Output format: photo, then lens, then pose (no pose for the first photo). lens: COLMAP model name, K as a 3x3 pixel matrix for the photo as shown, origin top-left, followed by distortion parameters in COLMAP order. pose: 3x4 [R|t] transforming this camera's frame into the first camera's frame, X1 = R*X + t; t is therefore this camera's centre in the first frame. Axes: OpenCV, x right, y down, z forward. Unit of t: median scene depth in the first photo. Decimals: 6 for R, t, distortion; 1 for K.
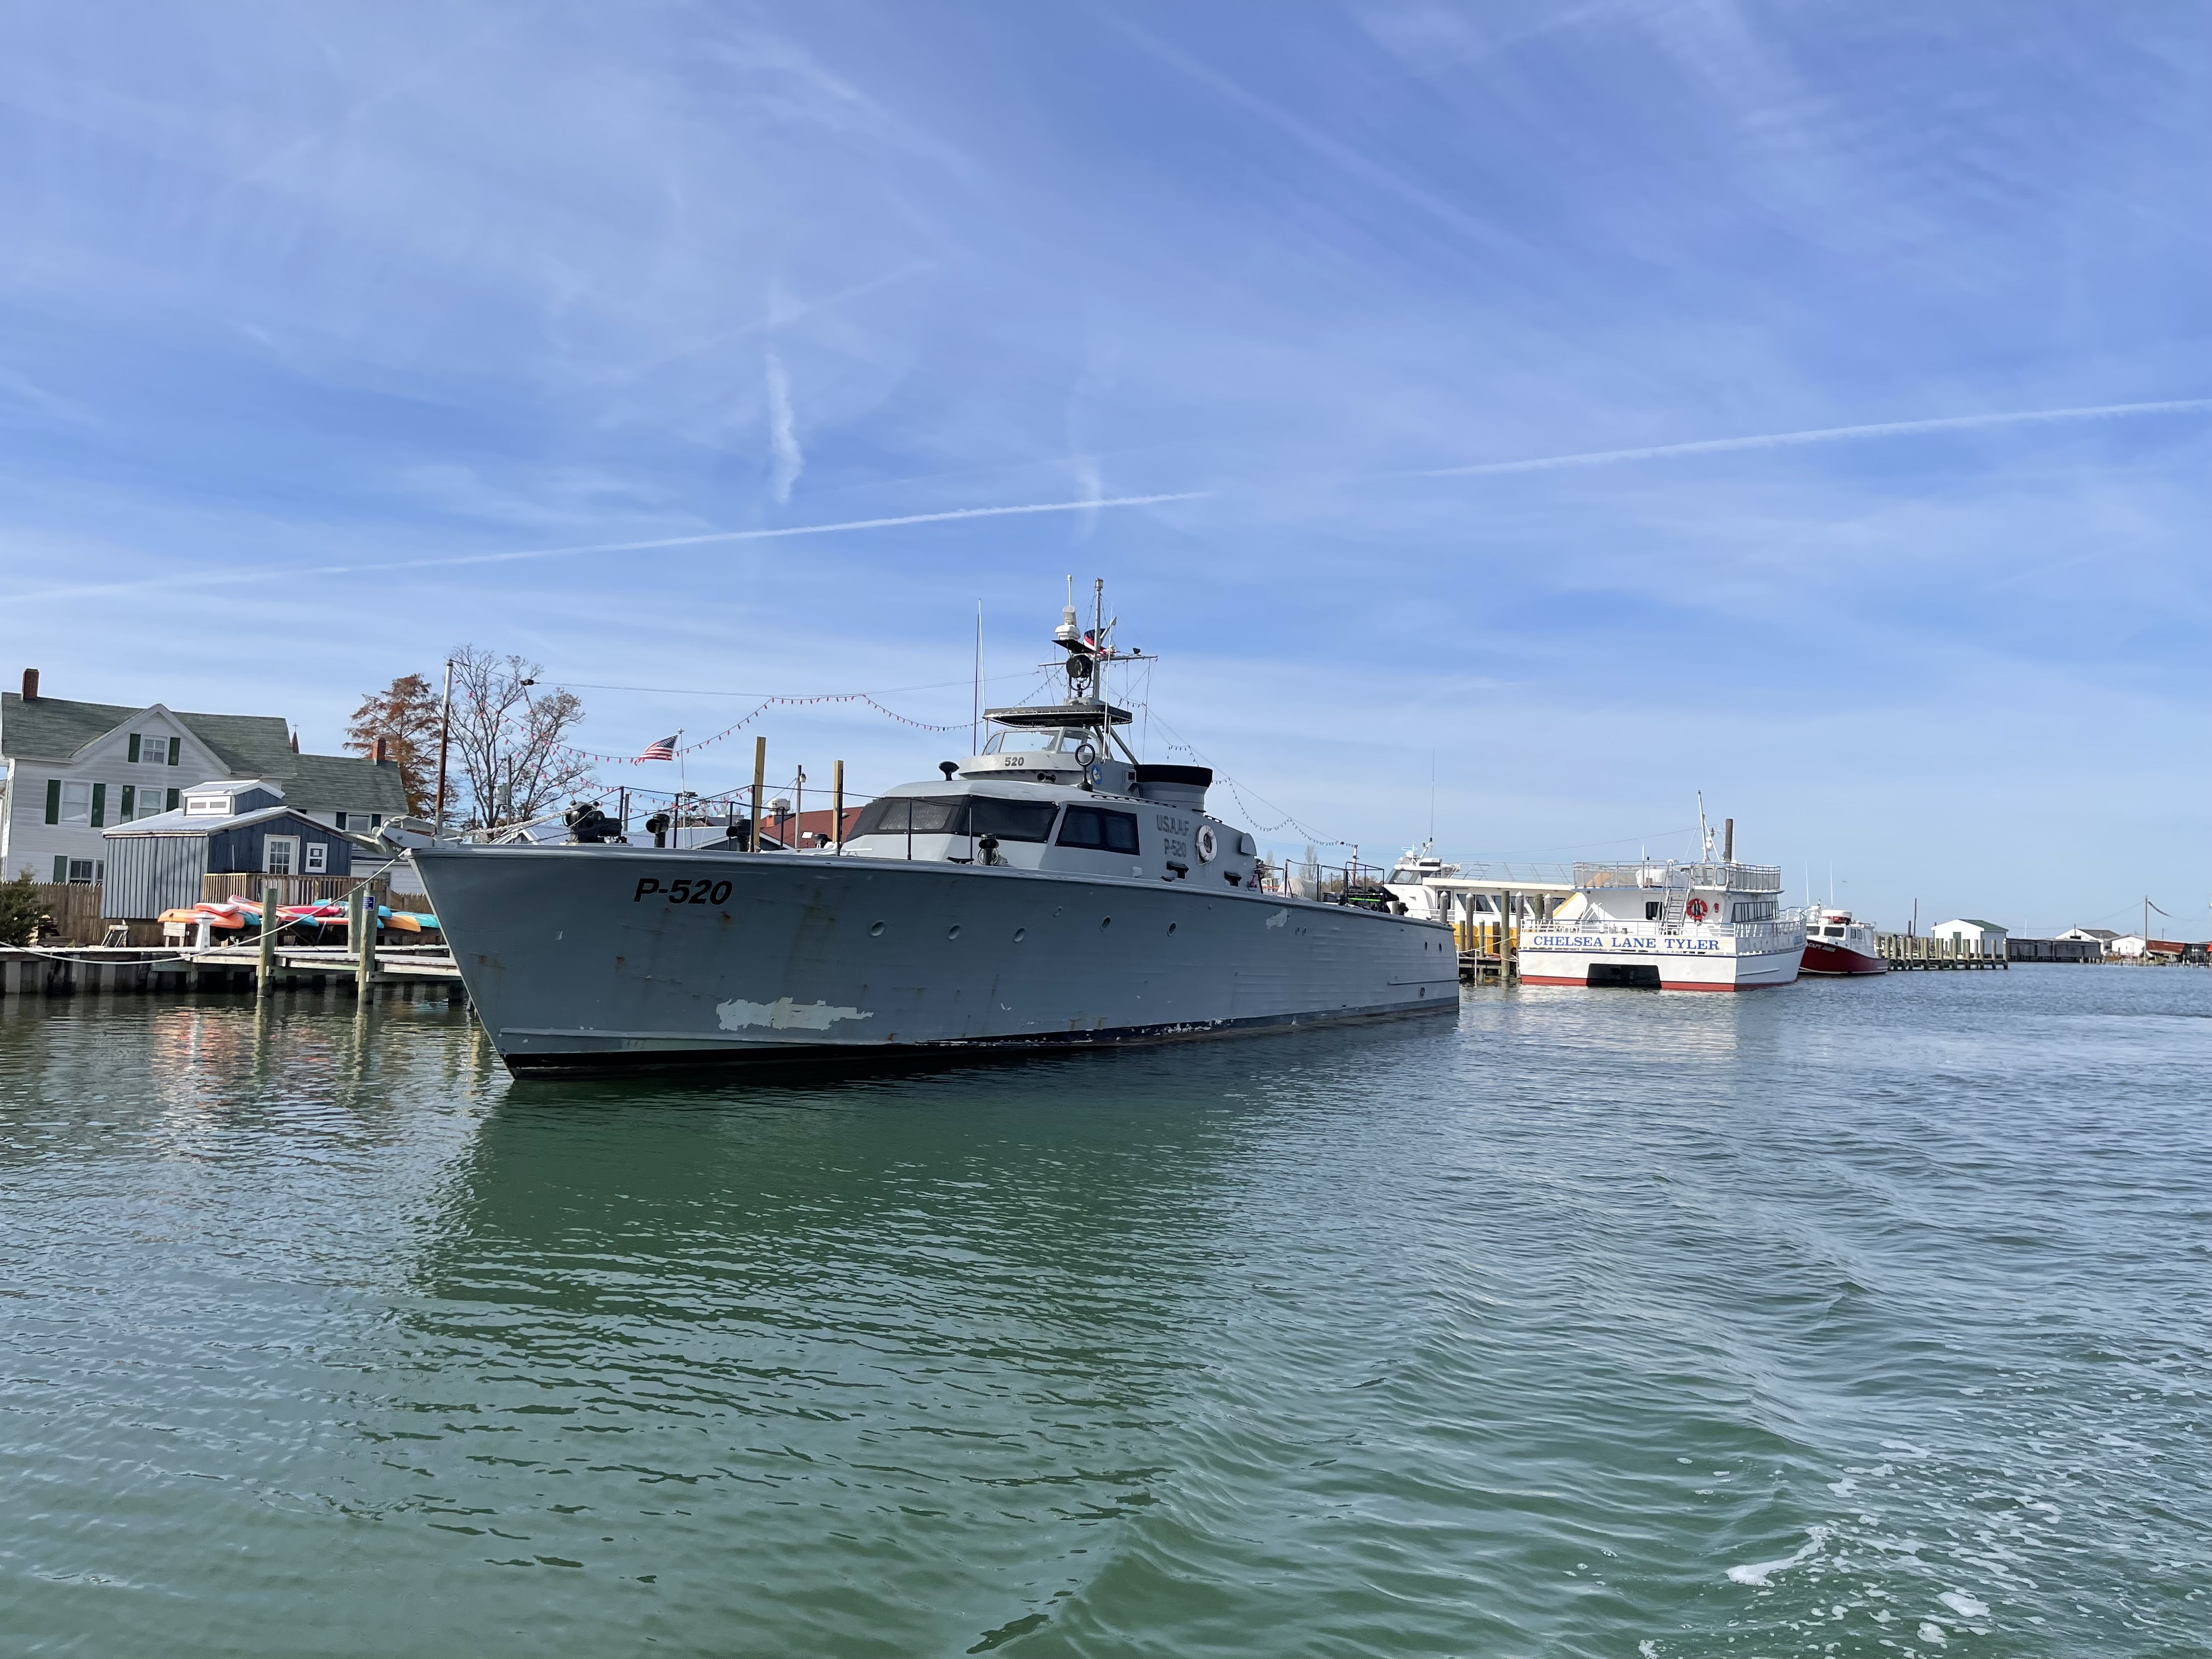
lens RADIAL K [[1659.8, 0, 1106.0], [0, 1659.8, 829.5], [0, 0, 1]] dist [0.065233, -0.092984]
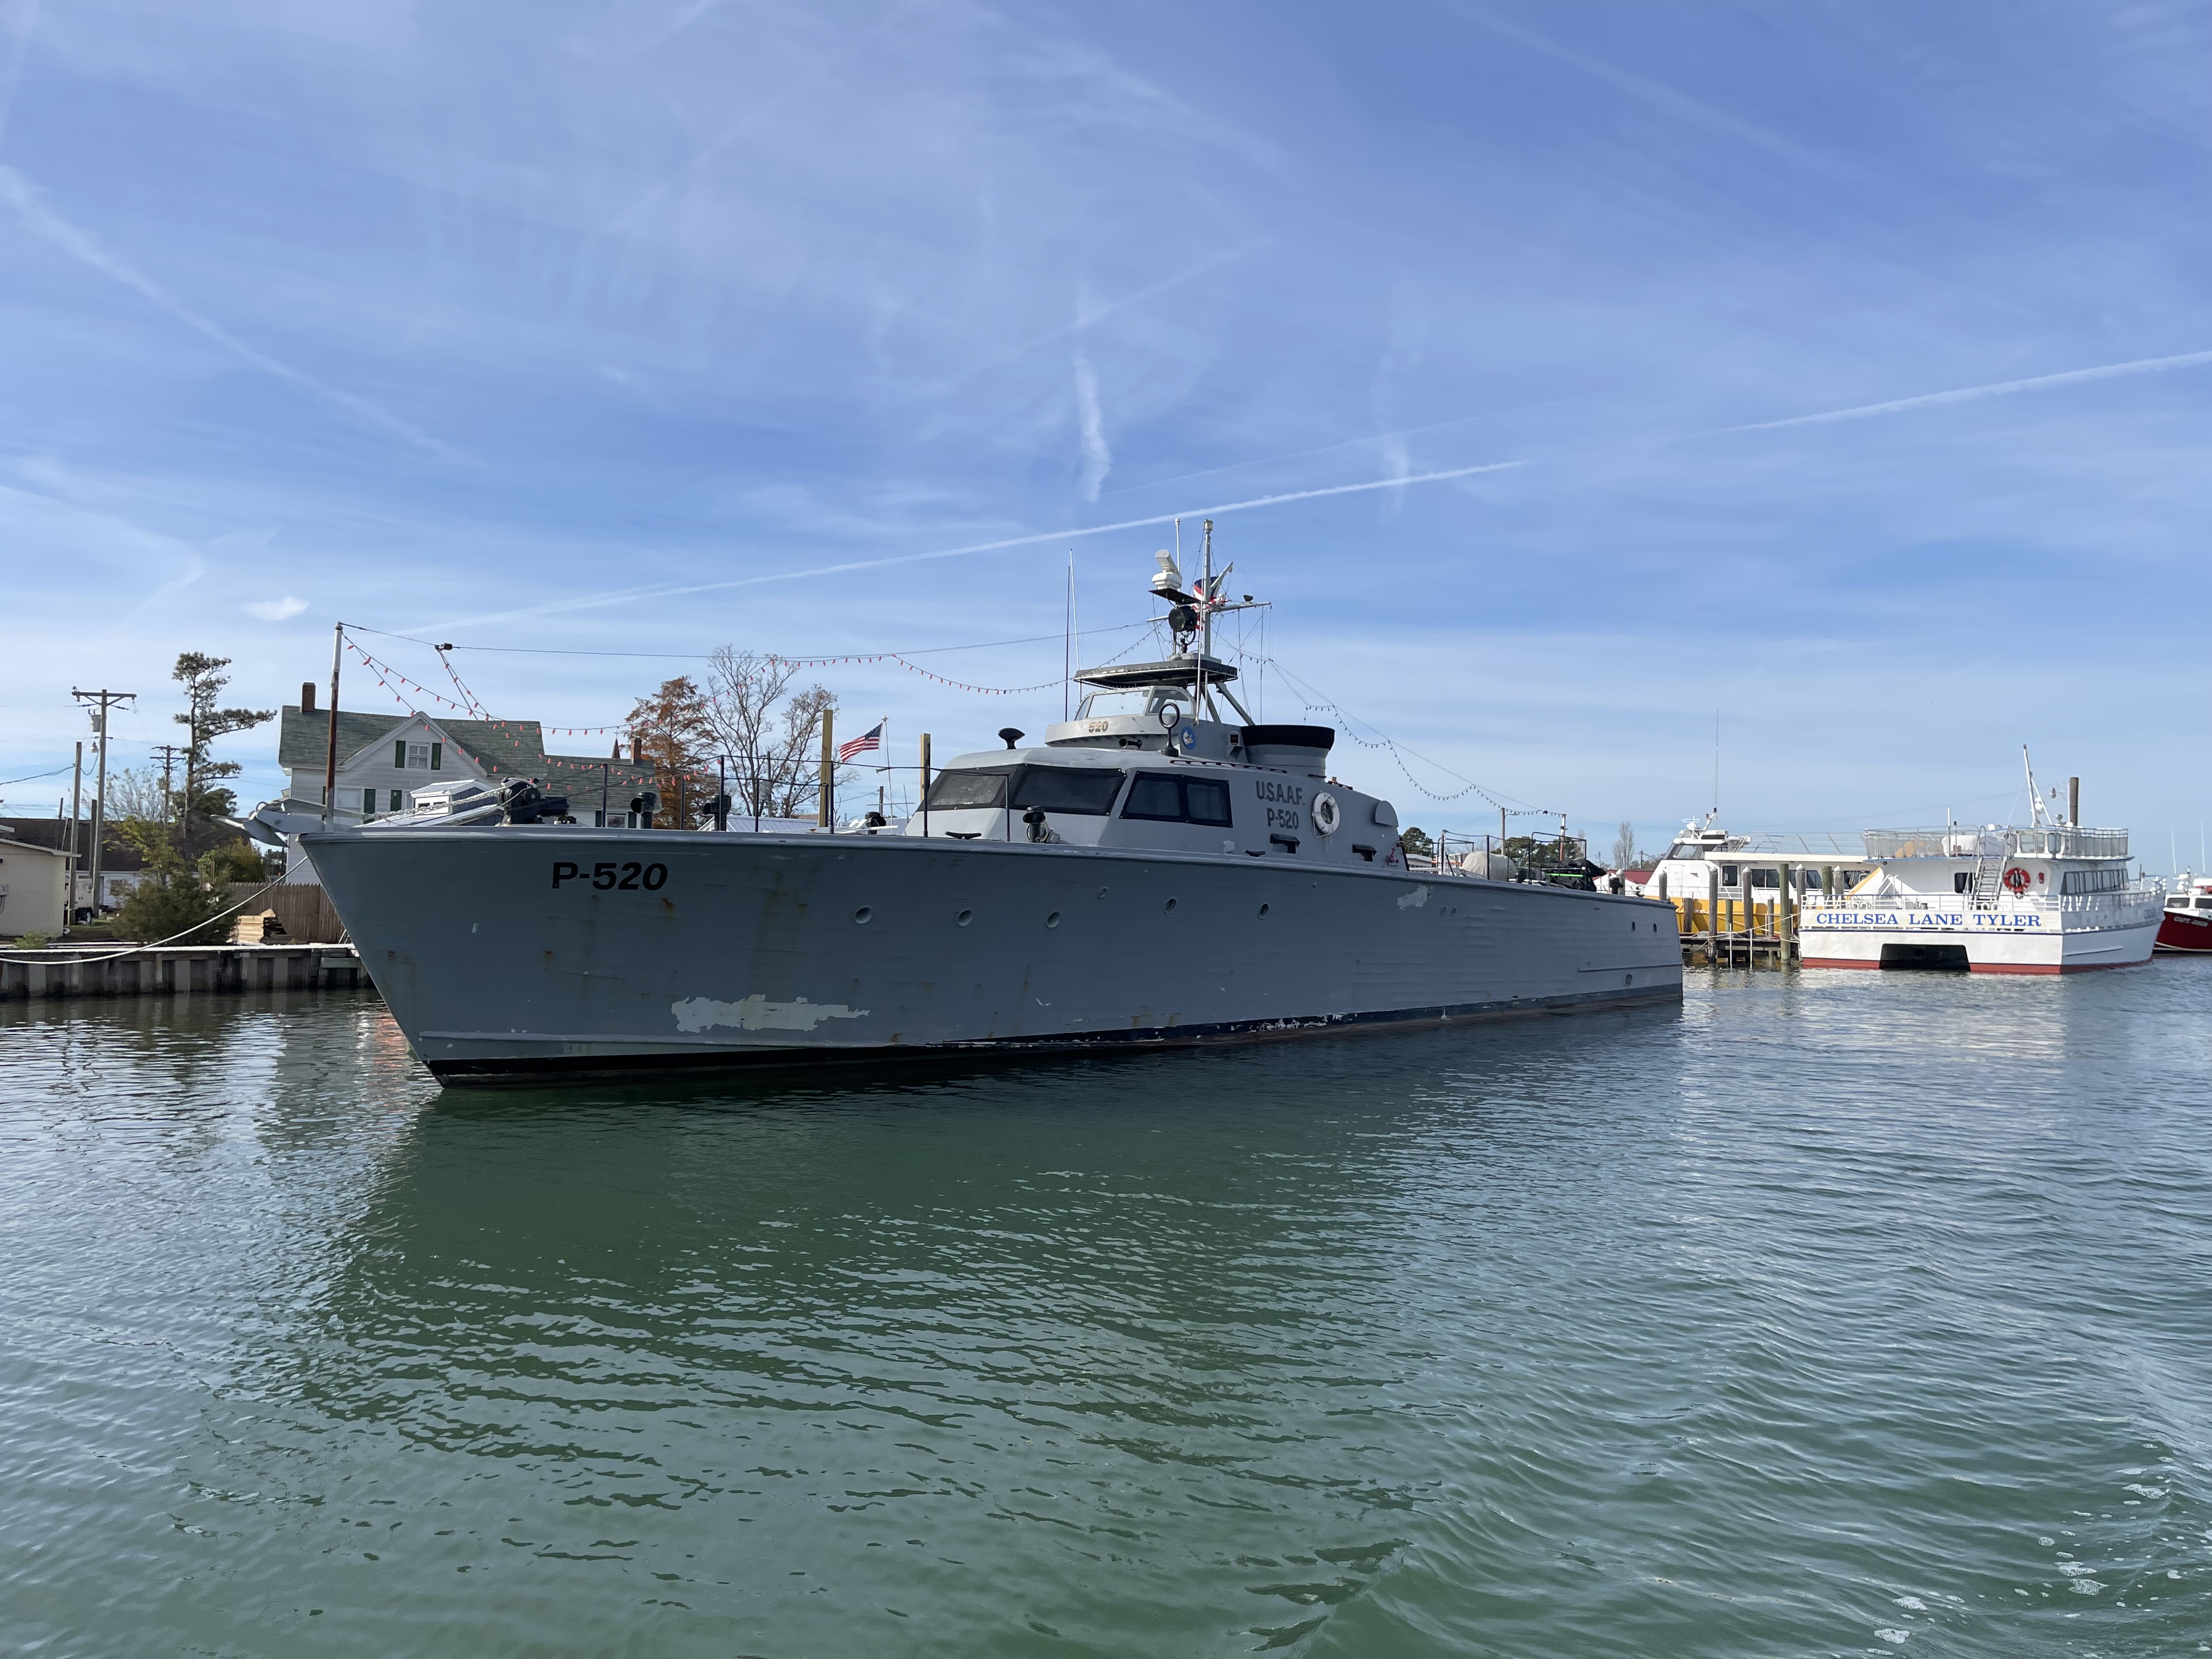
lens RADIAL K [[1659.8, 0, 1106.0], [0, 1659.8, 829.5], [0, 0, 1]] dist [0.065233, -0.092984]
pose [[0.982507, -0.024333, -0.184628, 0.103737], [0.025818, 0.999651, 0.005641, 0.008792], [0.184426, -0.010309, 0.982792, 0.110972]]
